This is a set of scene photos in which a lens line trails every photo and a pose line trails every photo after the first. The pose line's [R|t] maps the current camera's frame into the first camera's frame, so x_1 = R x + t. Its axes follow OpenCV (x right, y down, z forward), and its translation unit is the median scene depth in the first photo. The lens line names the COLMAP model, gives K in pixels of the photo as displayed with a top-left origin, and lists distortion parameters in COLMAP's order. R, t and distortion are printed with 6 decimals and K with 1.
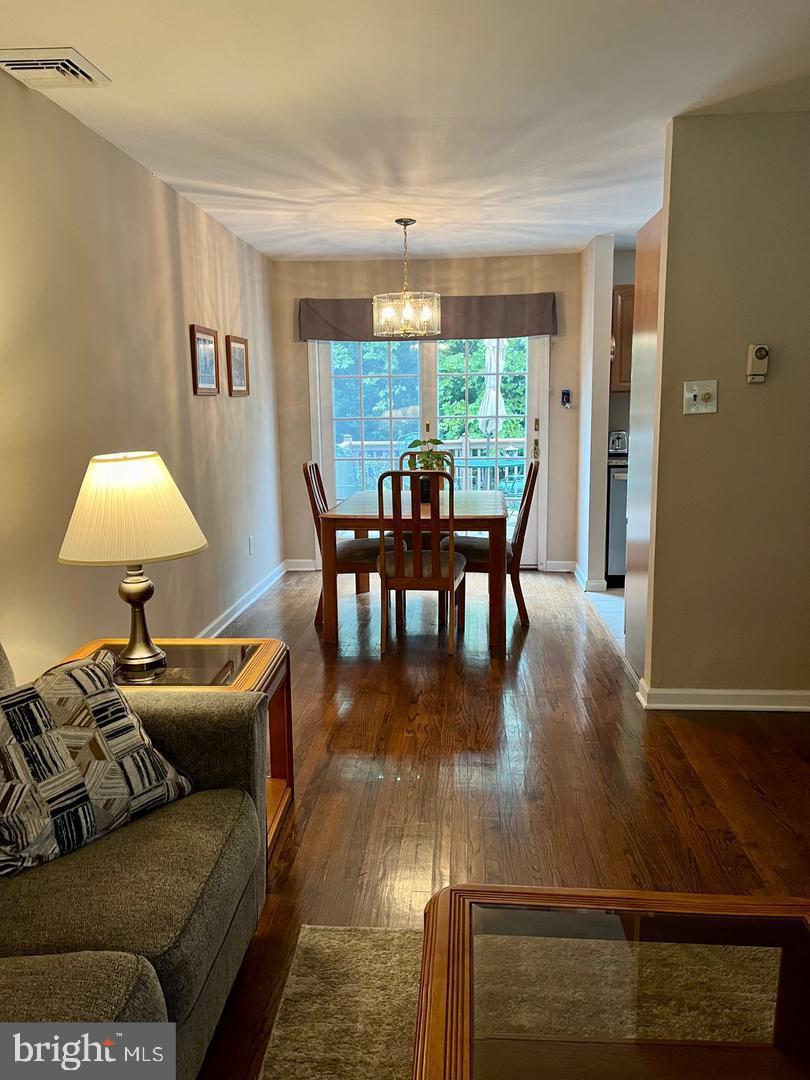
lens RADIAL K [[823.7, 0, 419.5], [0, 823.7, 541.0], [0, 0, 1]] dist [0.088749, -0.134361]
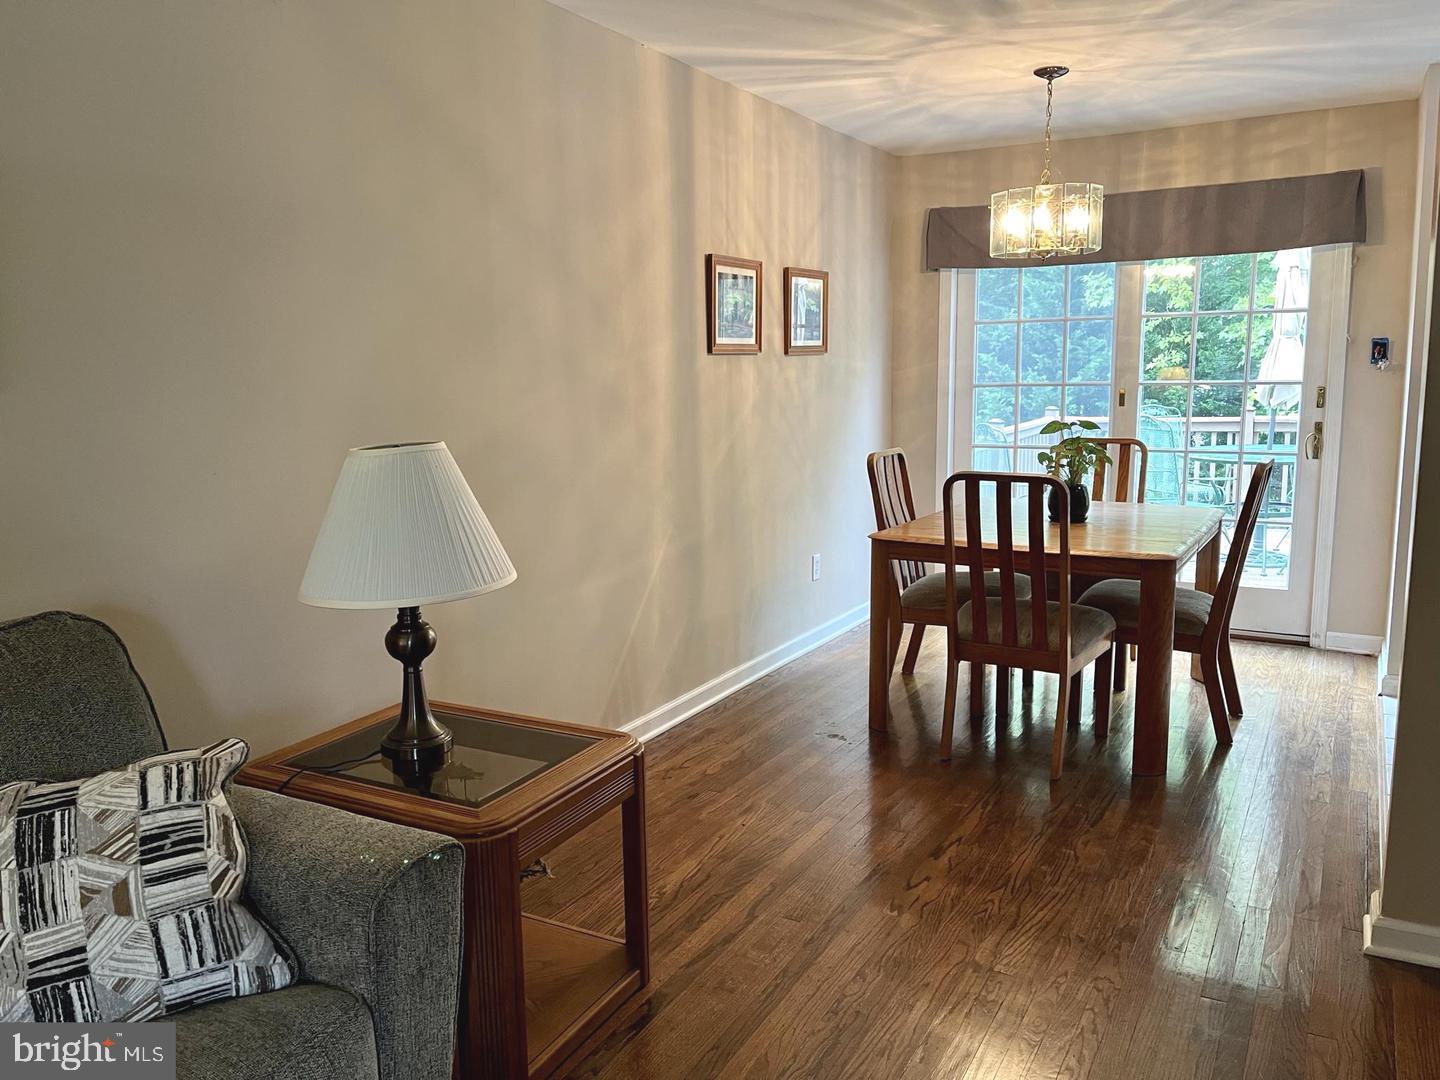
lens RADIAL K [[1098.2, 0, 720.0], [0, 1098.2, 540.0], [0, 0, 1]] dist [0.088749, -0.134361]
pose [[0.898525, 0.068848, -0.433488, 0.165323], [-0.069889, 0.997463, 0.013556, -0.032192], [0.433322, 0.018116, 0.901057, 0.167063]]
